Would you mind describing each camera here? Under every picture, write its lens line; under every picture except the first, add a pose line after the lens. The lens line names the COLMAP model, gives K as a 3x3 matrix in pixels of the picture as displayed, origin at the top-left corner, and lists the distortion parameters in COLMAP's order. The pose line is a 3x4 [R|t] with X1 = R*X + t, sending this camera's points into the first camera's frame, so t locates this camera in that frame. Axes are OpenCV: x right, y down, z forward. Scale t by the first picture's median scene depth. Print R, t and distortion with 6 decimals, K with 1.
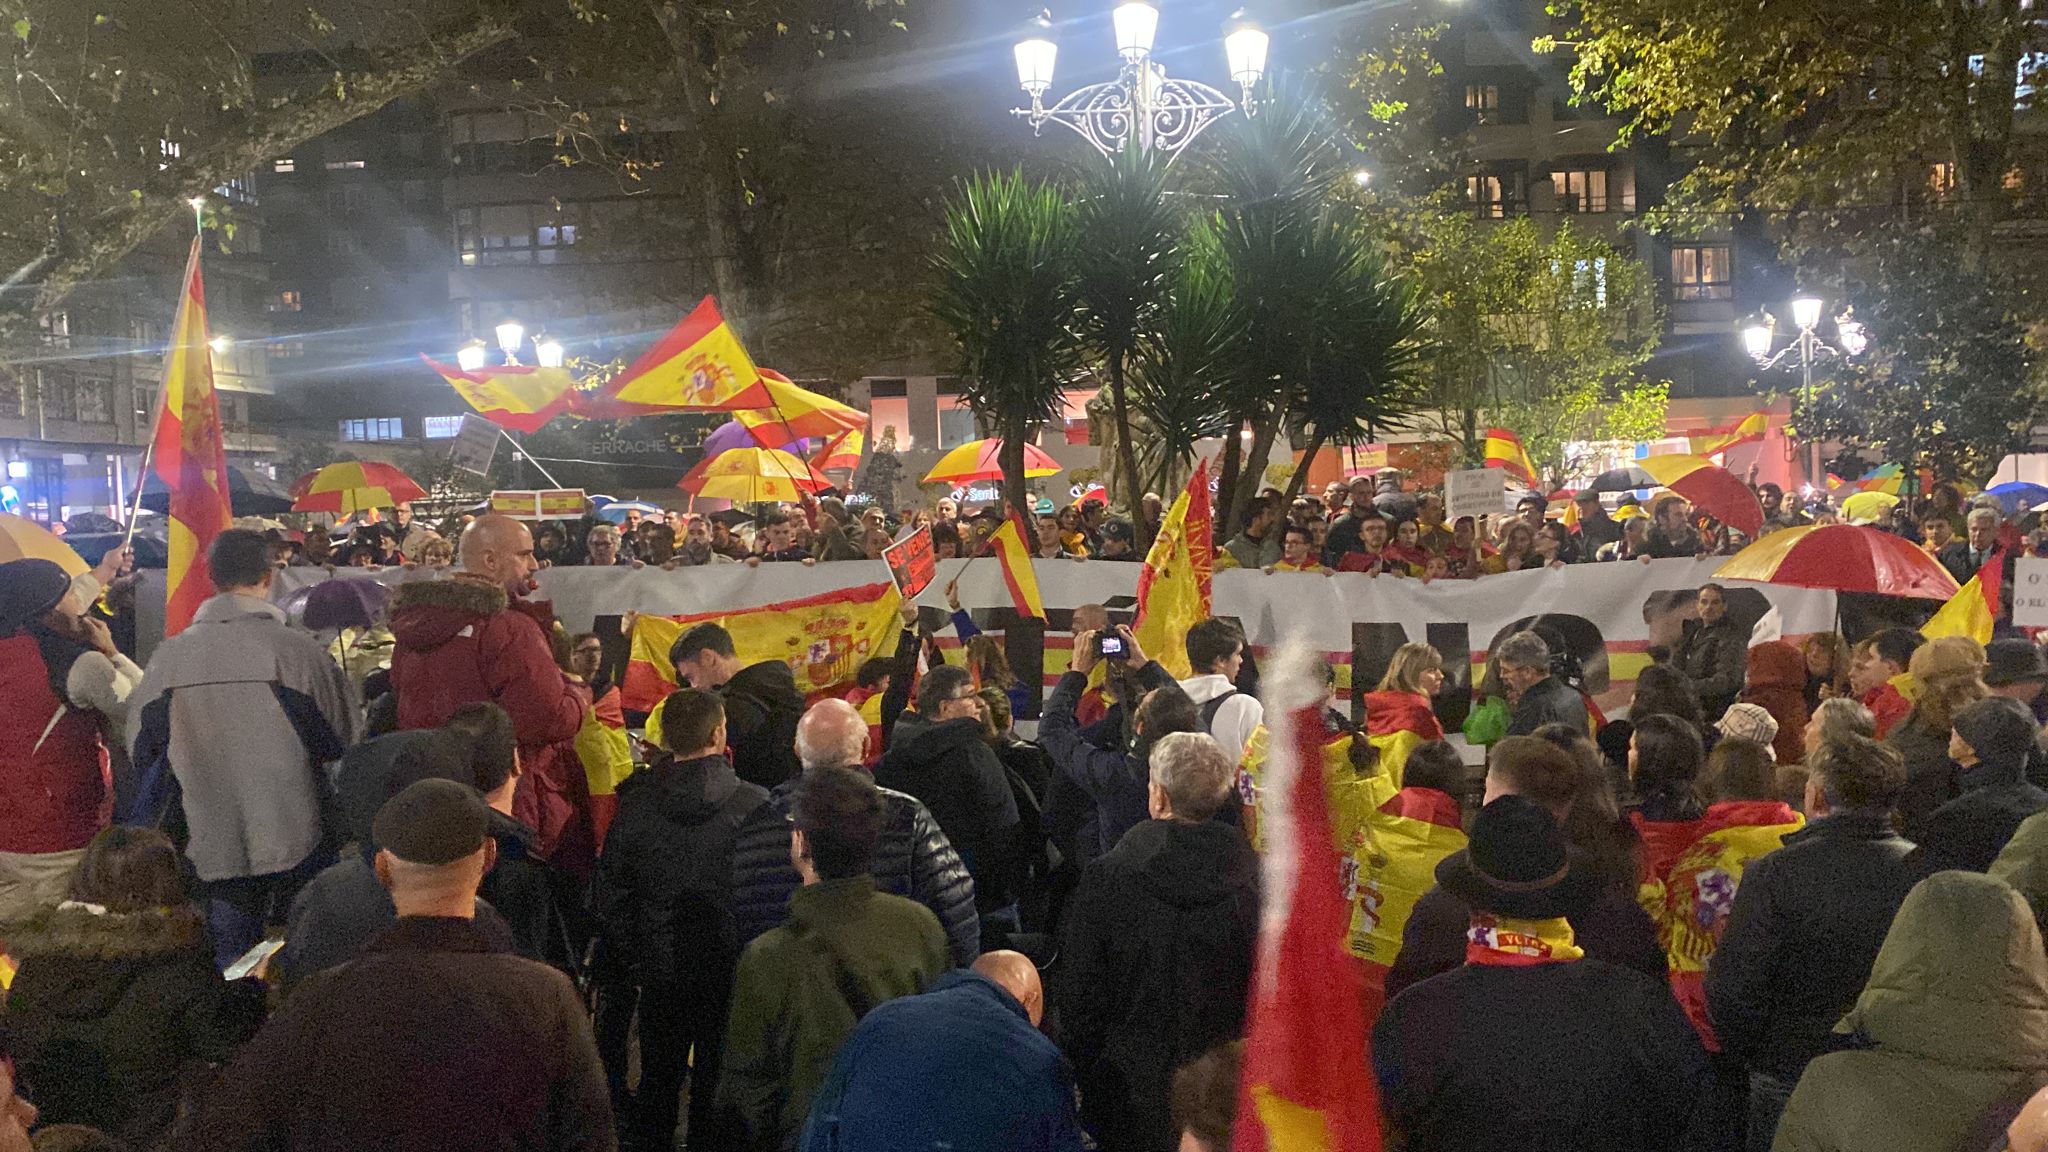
lens RADIAL K [[1552.8, 0, 1037.8], [0, 1552.8, 592.6], [0, 0, 1]] dist [-0.000680, 0.003265]
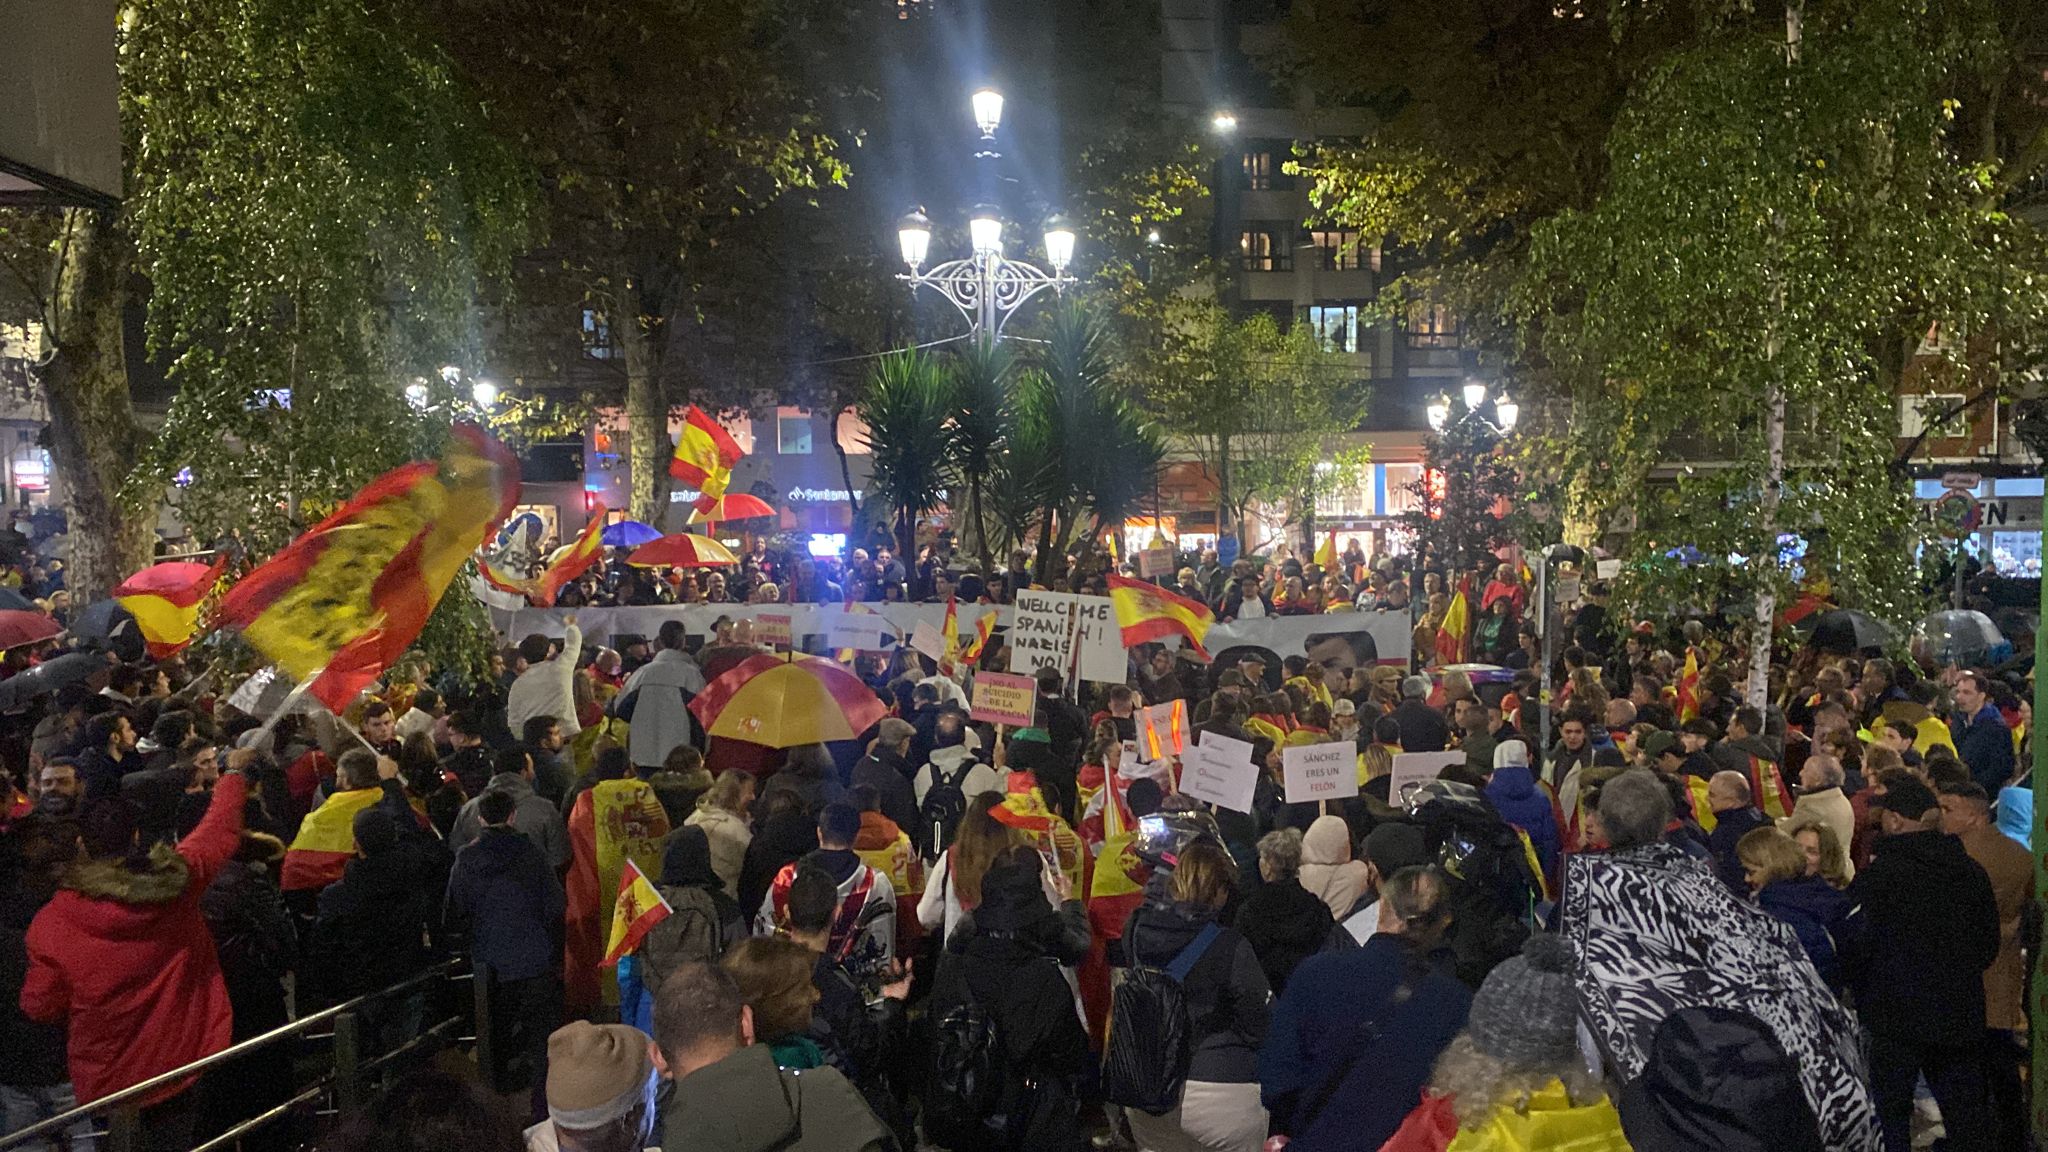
lens RADIAL K [[1555.4, 0, 1019.0], [0, 1555.4, 574.2], [0, 0, 1]] dist [0.011048, 0.002389]
pose [[0.993055, 0.017667, 0.116319, -0.037602], [-0.018283, 0.999824, 0.004228, -0.024108], [-0.116224, -0.006325, 0.993203, -0.249073]]
